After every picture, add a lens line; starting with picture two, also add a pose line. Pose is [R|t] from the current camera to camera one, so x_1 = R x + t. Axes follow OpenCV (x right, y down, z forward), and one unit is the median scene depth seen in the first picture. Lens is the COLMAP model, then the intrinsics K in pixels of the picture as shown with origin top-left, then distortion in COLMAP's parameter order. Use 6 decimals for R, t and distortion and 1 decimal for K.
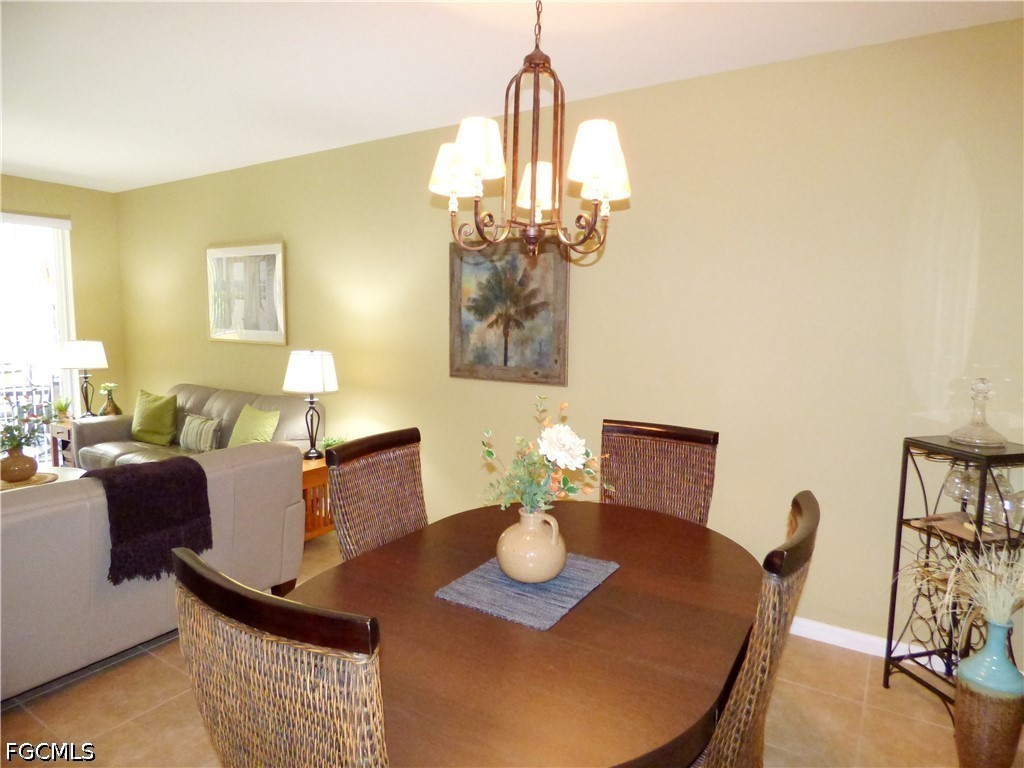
lens RADIAL K [[611.1, 0, 513.2], [0, 611.1, 378.5], [0, 0, 1]] dist [-0.000685, -0.000087]
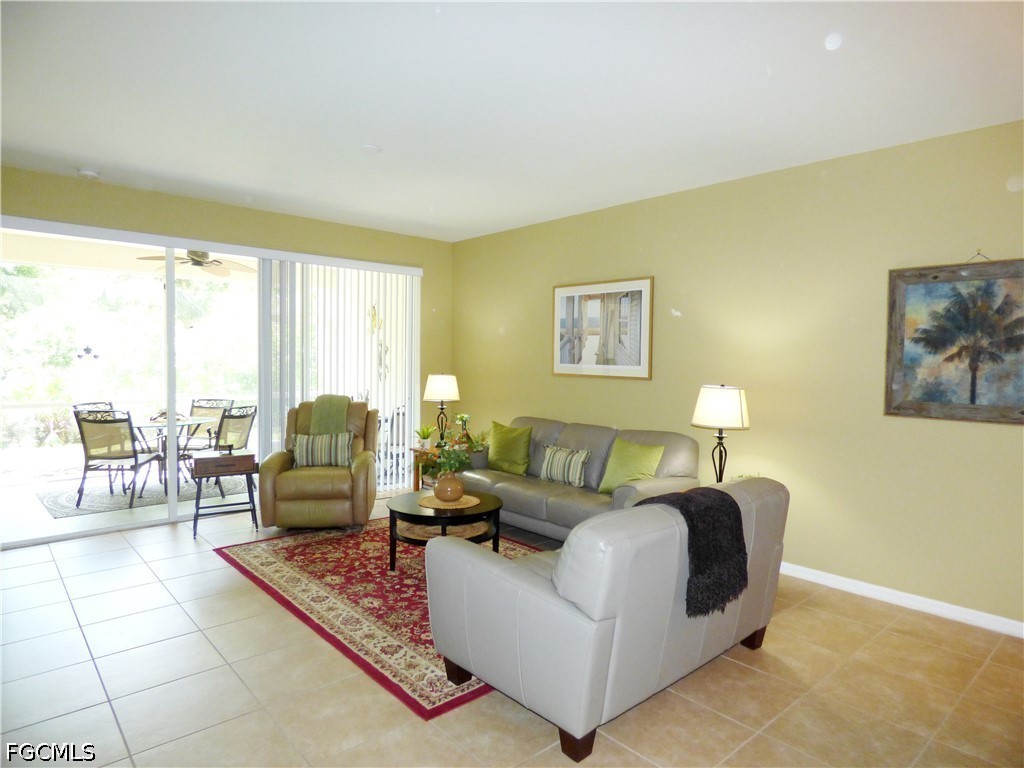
lens RADIAL K [[611.1, 0, 513.2], [0, 611.1, 378.5], [0, 0, 1]] dist [-0.000685, -0.000087]
pose [[0.964860, 0.003508, -0.262740, -0.411939], [-0.018764, 0.998278, -0.055580, 0.004097], [0.262093, 0.058557, 0.963264, -0.033550]]
